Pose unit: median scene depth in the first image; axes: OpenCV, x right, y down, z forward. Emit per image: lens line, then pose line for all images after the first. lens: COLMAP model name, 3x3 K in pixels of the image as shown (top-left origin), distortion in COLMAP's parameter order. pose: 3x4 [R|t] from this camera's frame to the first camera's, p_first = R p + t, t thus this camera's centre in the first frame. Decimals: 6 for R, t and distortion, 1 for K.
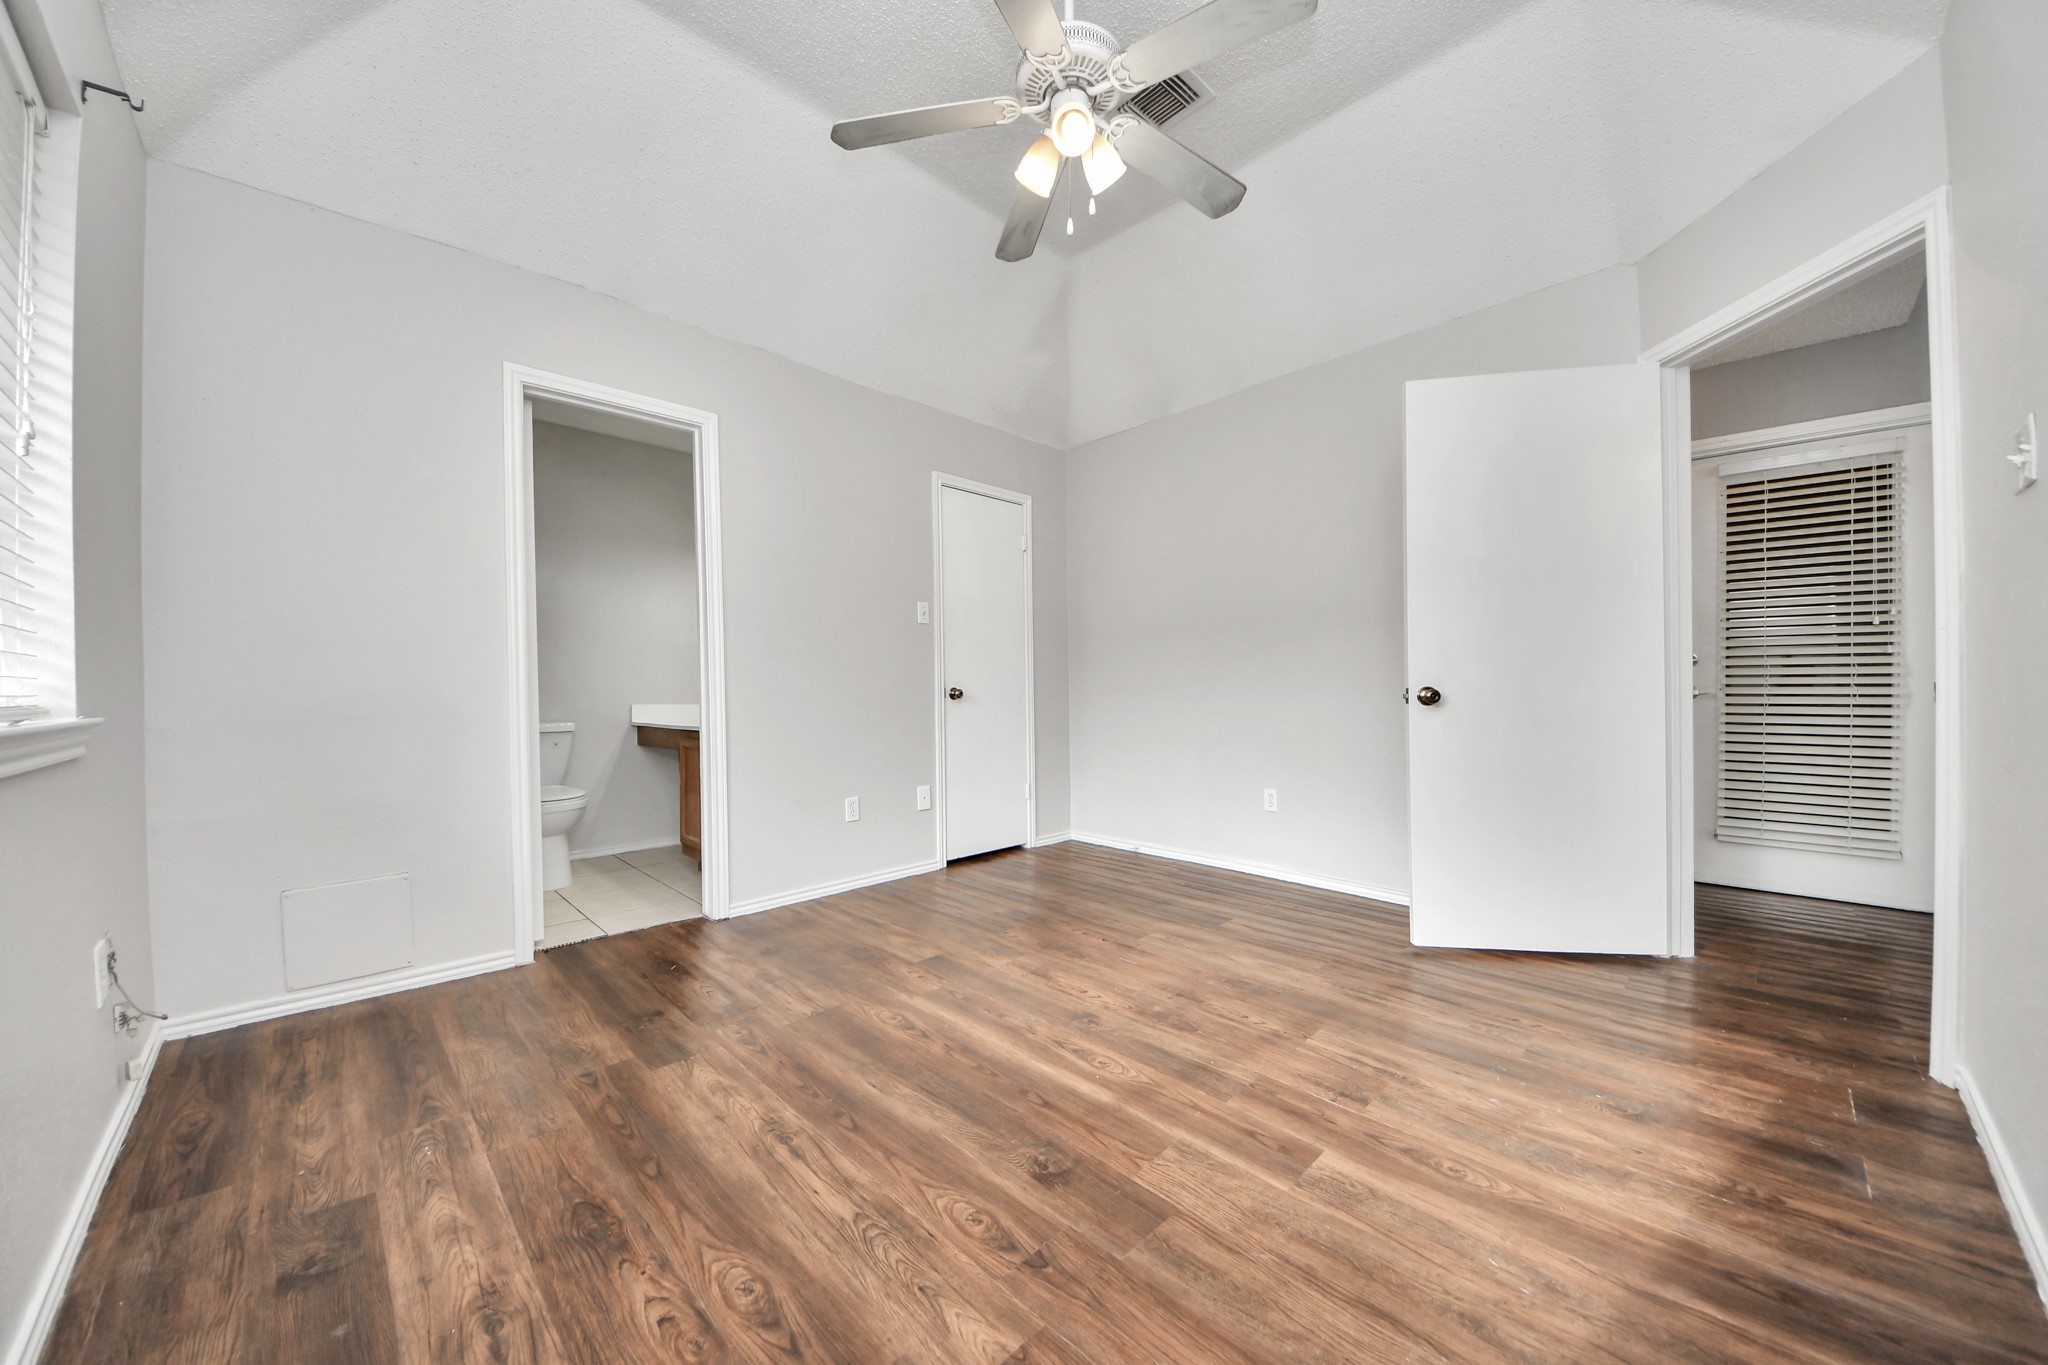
lens RADIAL K [[747.8, 0, 1020.5], [0, 747.8, 683.5], [0, 0, 1]] dist [-0.003054, -0.002240]
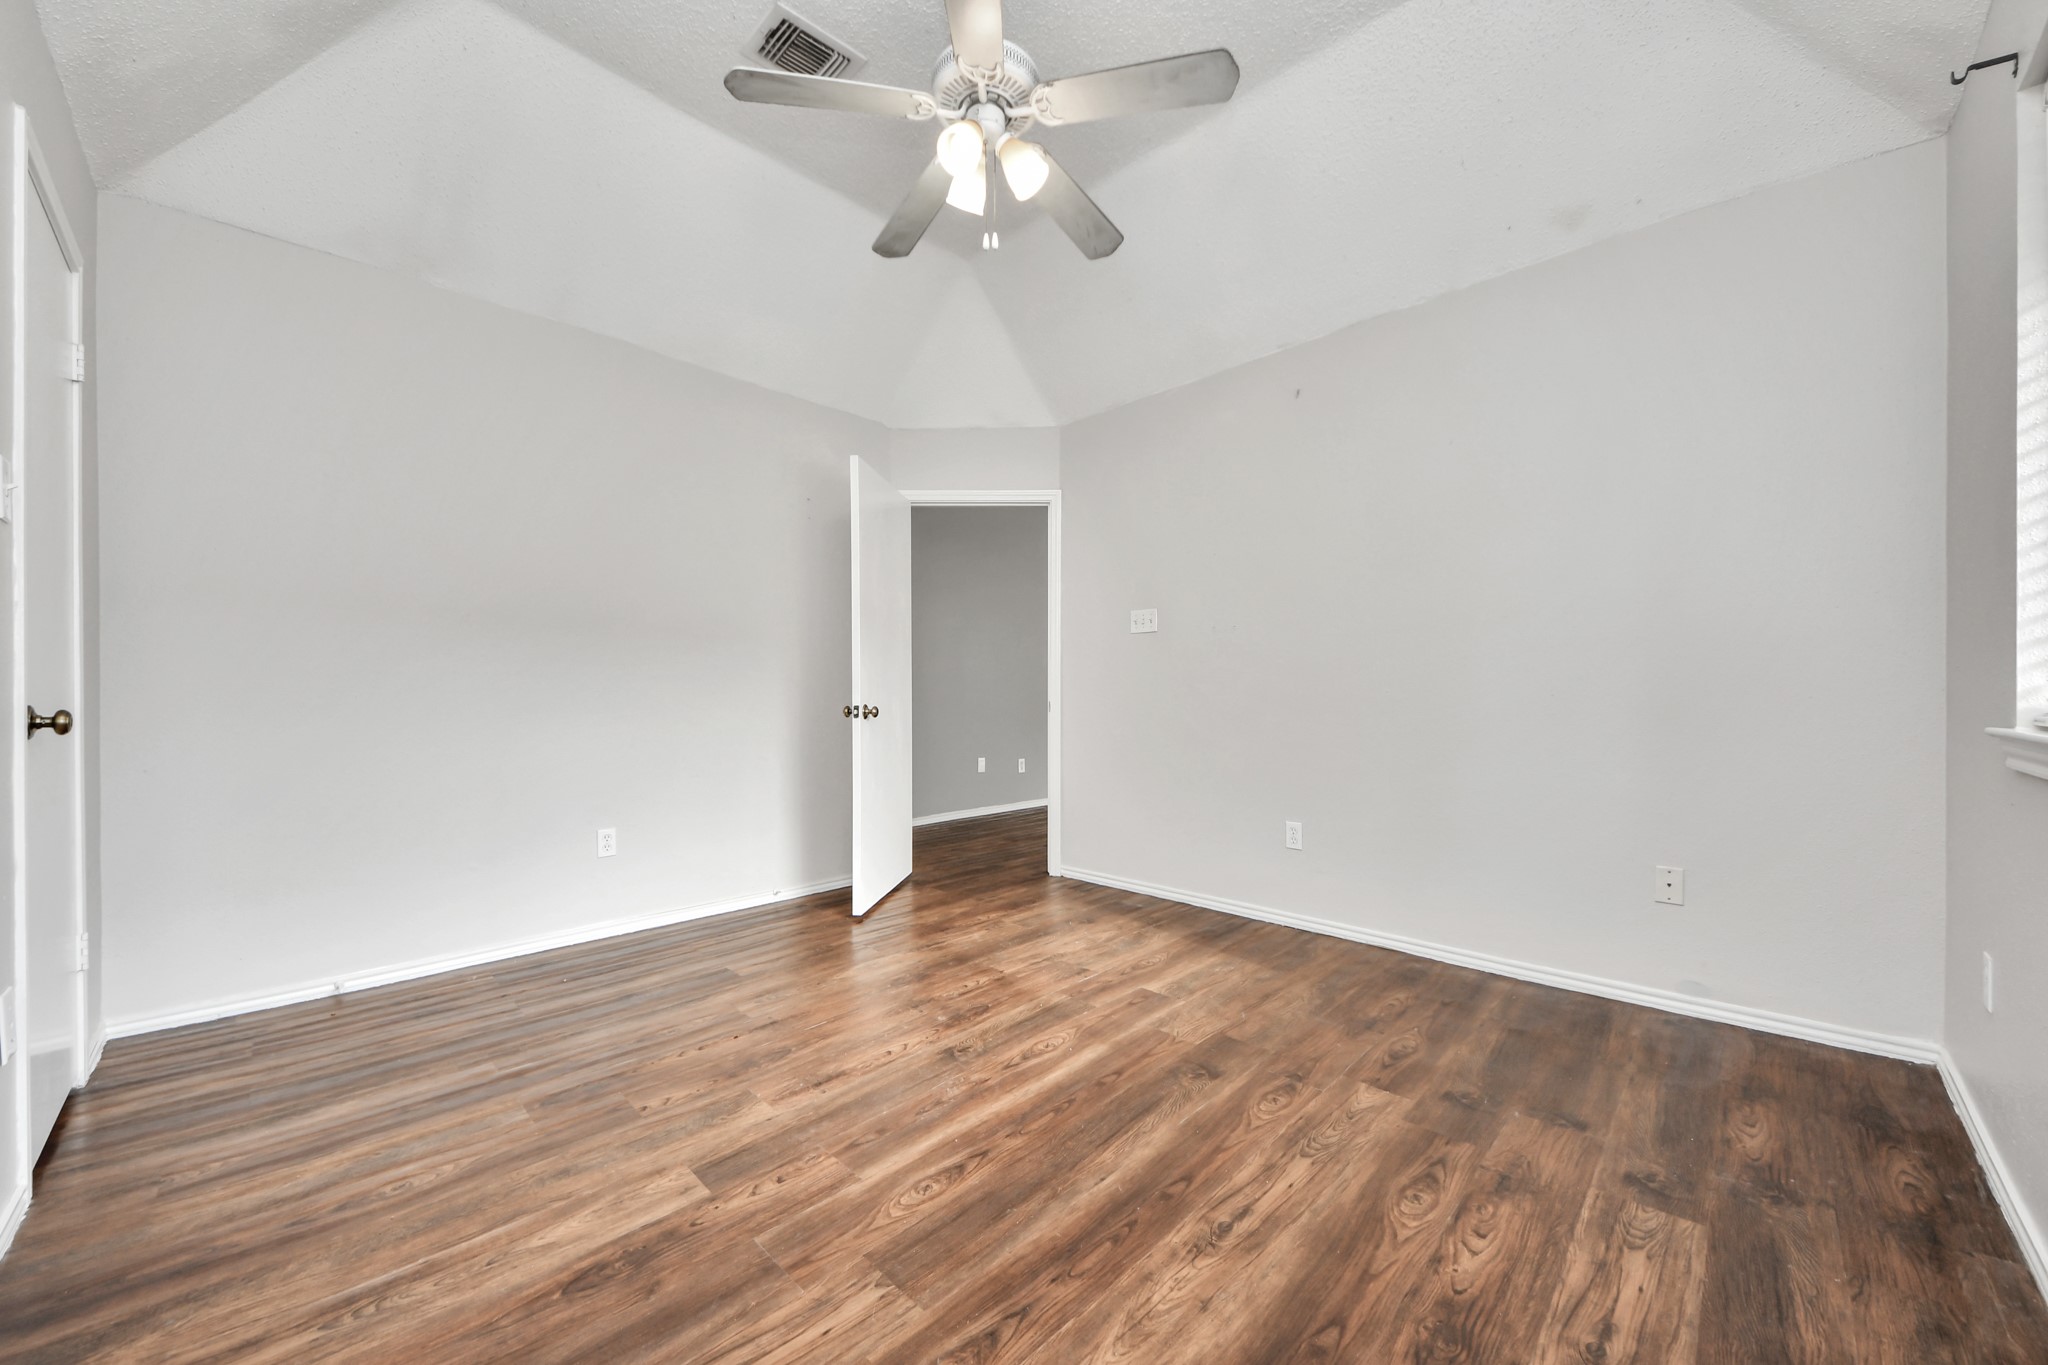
lens RADIAL K [[747.8, 0, 1062.5], [0, 747.8, 675.0], [0, 0, 1]] dist [-0.003054, -0.002240]
pose [[-0.050595, 0.030189, 0.998263, -1.061075], [0.012999, 0.999478, -0.029567, 0.004116], [-0.998635, 0.011480, -0.050961, 1.104217]]
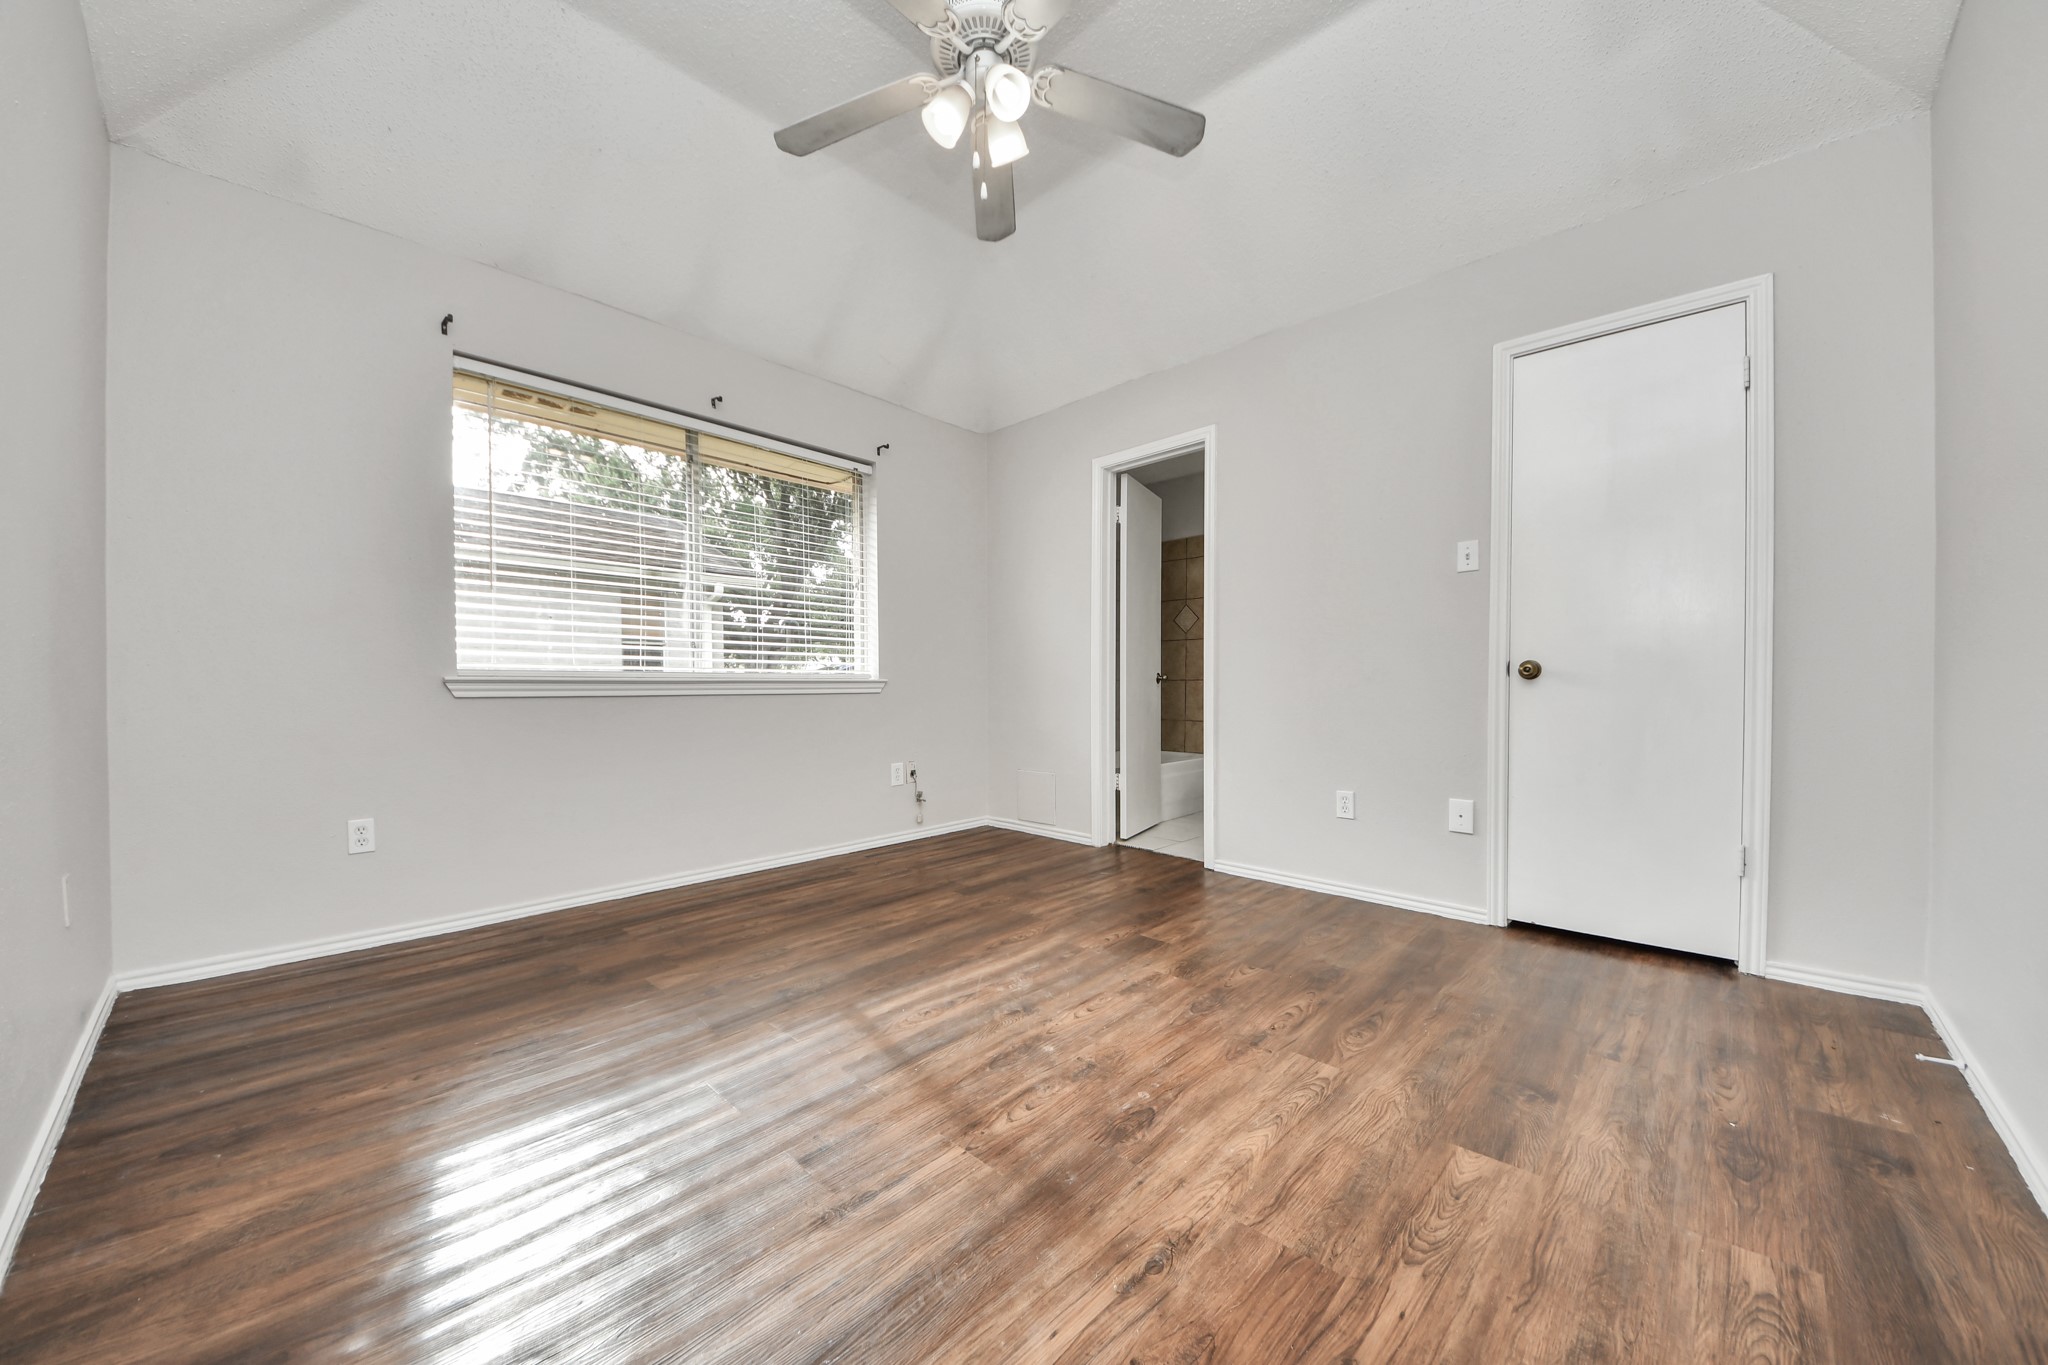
lens RADIAL K [[747.8, 0, 1019.1], [0, 747.8, 691.5], [0, 0, 1]] dist [-0.003054, -0.002240]
pose [[0.013168, 0.020009, -0.999713, 1.218313], [-0.003396, 0.999795, 0.019966, 0.046483], [0.999908, 0.003132, 0.013233, 1.197150]]
